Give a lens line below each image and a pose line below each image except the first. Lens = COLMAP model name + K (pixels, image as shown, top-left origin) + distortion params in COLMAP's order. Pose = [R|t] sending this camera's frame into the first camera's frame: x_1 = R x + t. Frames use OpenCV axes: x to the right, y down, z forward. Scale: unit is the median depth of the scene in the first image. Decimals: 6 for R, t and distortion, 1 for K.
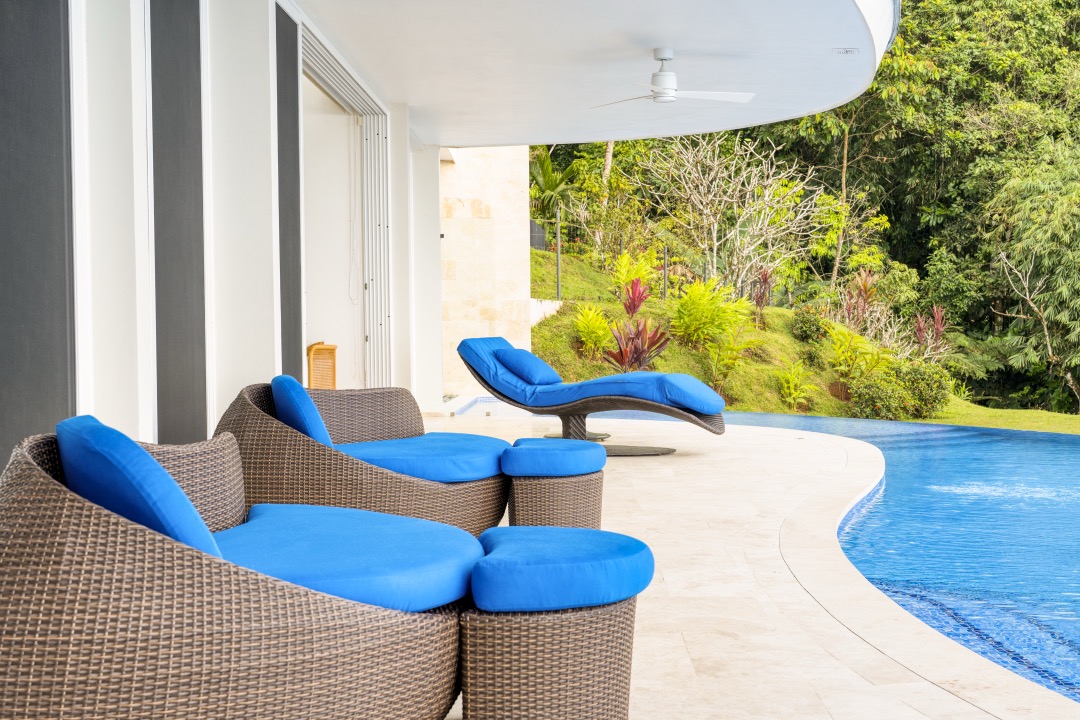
lens RADIAL K [[1547.6, 0, 540.7], [0, 1547.6, 358.8], [0, 0, 1]] dist [-0.012094, 0.000000]
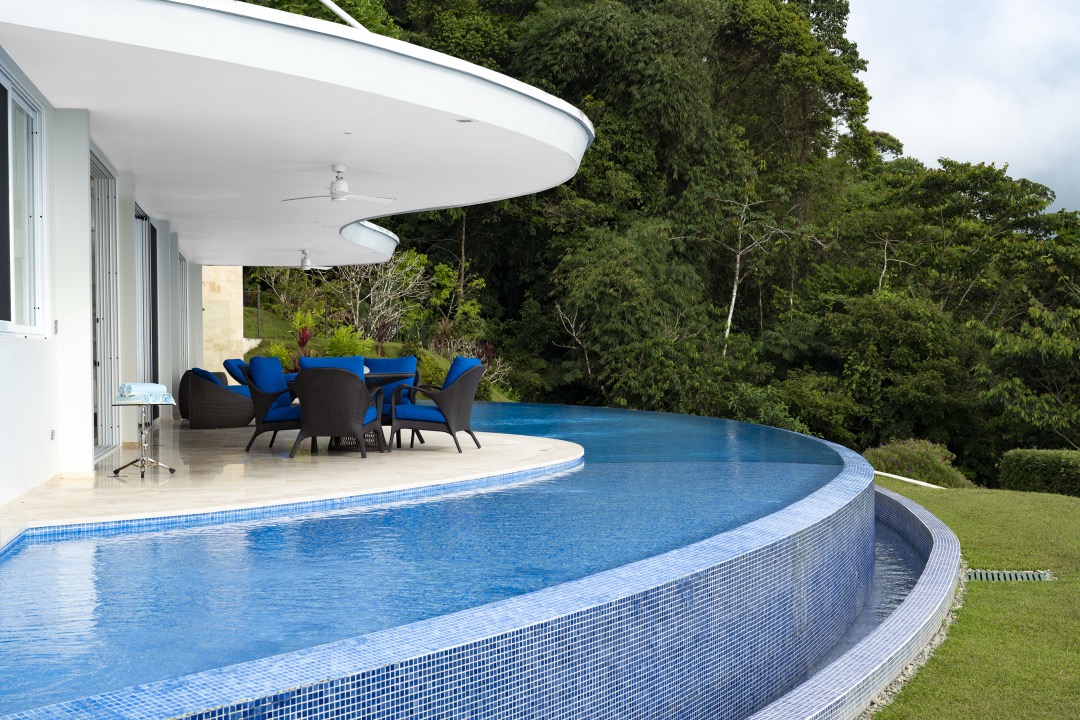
lens RADIAL K [[1547.6, 0, 541.6], [0, 1547.6, 357.6], [0, 0, 1]] dist [-0.012094, 0.000000]
pose [[0.980086, 0.002193, 0.198562, -0.013736], [0.001345, 0.999843, -0.017680, 0.008631], [-0.198570, 0.017595, 0.979929, -0.461381]]
